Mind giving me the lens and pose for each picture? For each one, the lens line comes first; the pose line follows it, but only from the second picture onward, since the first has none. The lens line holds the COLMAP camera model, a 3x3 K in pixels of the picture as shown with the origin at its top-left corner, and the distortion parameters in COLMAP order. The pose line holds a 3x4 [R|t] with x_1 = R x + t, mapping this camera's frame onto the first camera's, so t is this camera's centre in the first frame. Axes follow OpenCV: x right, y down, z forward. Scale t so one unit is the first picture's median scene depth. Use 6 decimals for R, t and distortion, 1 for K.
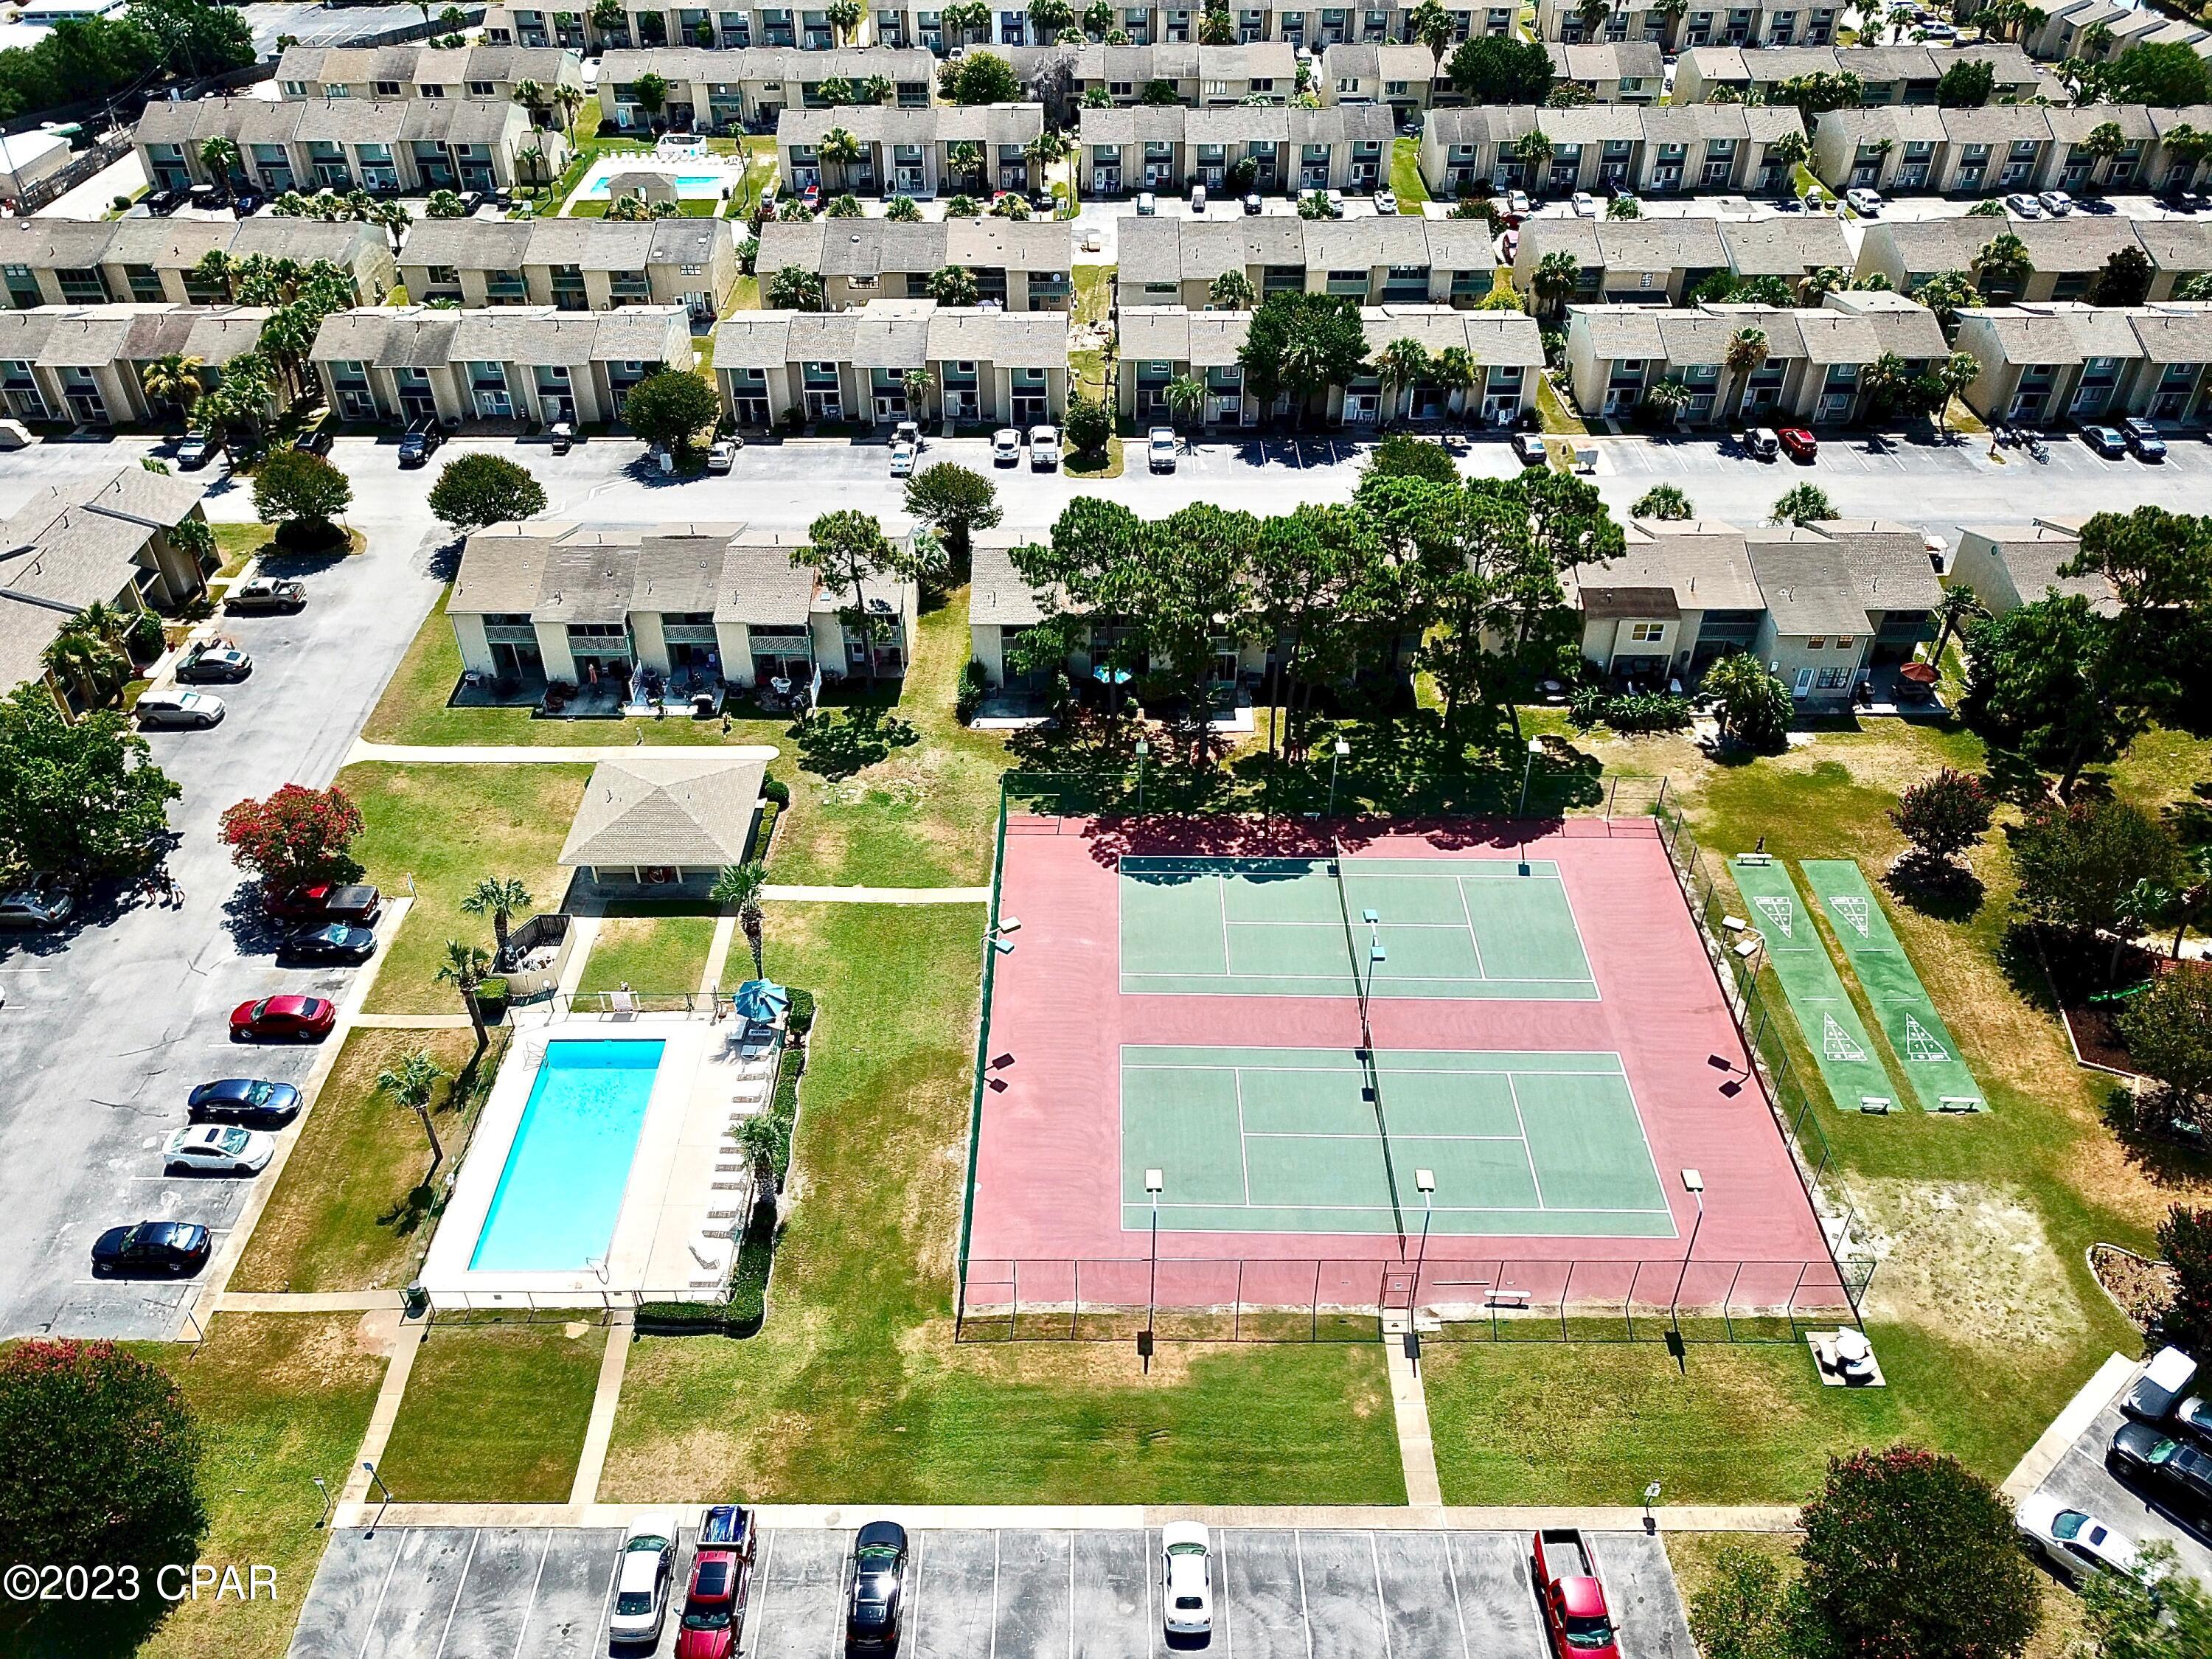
lens RADIAL K [[1686.0, 0, 1100.8], [0, 1686.0, 830.7], [0, 0, 1]] dist [0.009246, 0.000905]
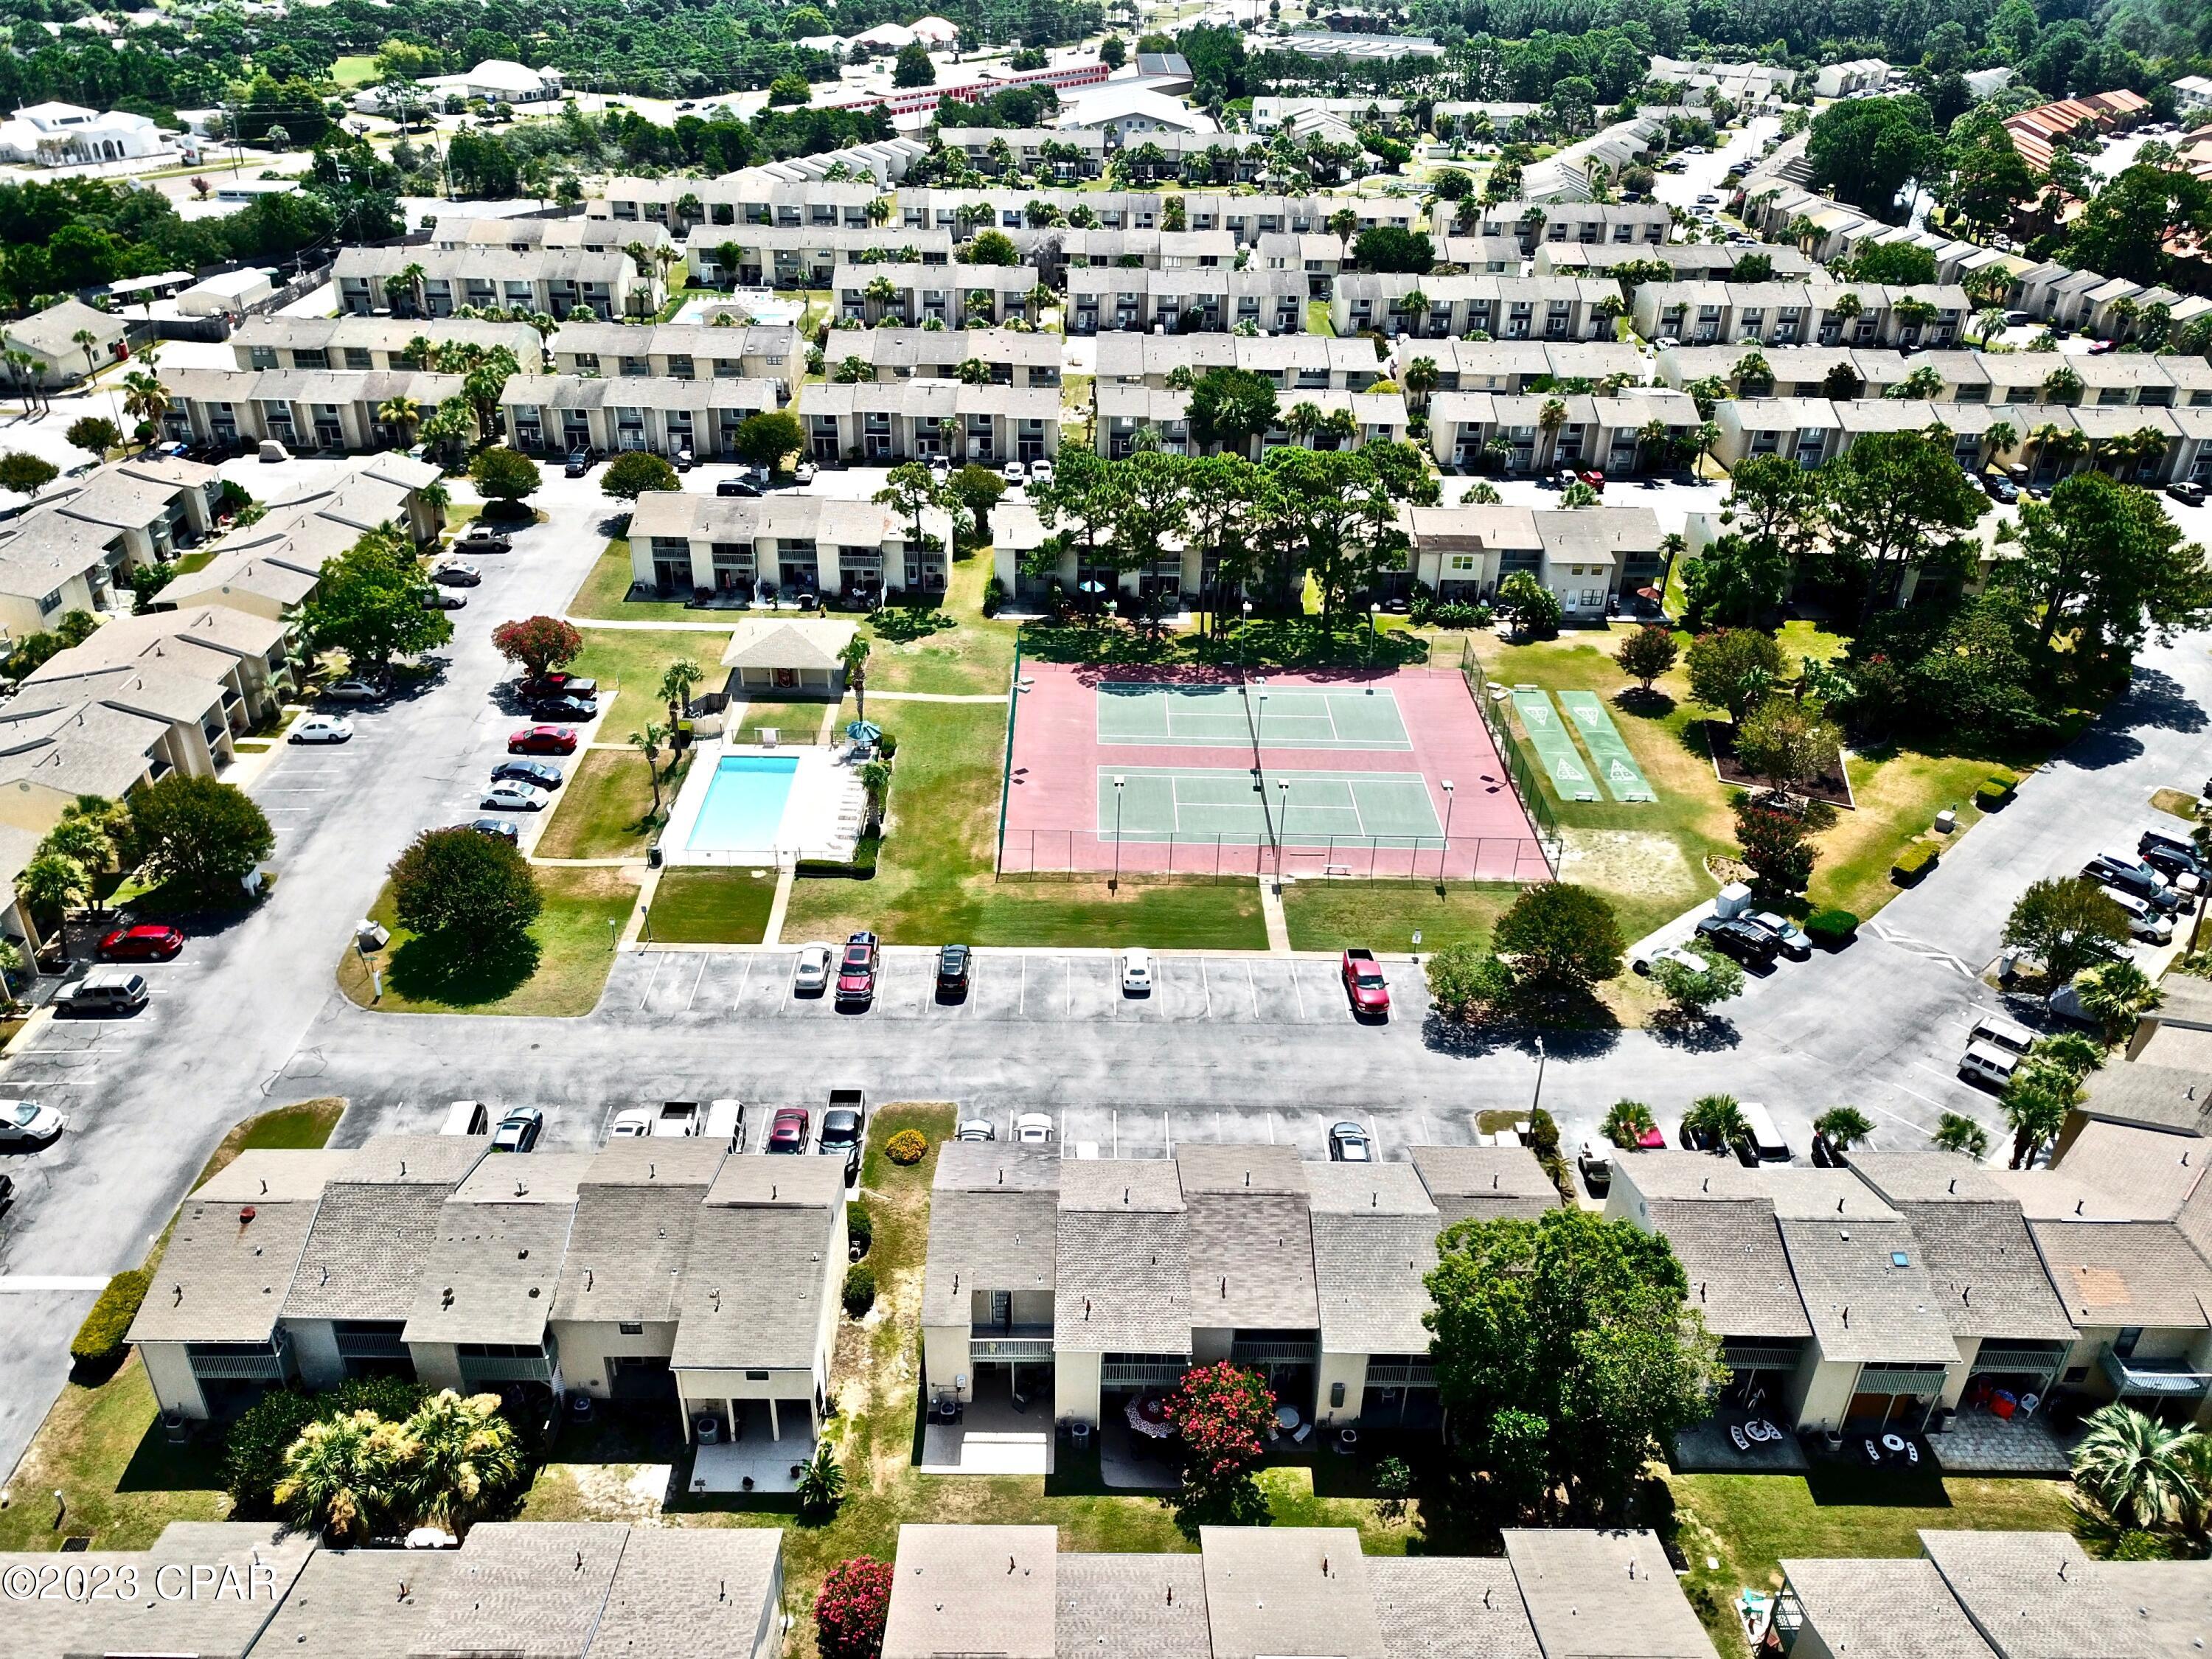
lens RADIAL K [[1668.8, 0, 1102.1], [0, 1668.8, 826.7], [0, 0, 1]] dist [0.032547, -0.050025]
pose [[0.999672, 0.014429, 0.021158, -0.009444], [-0.011433, 0.990713, -0.135485, 0.237678], [-0.022916, 0.135198, 0.990554, -0.299258]]
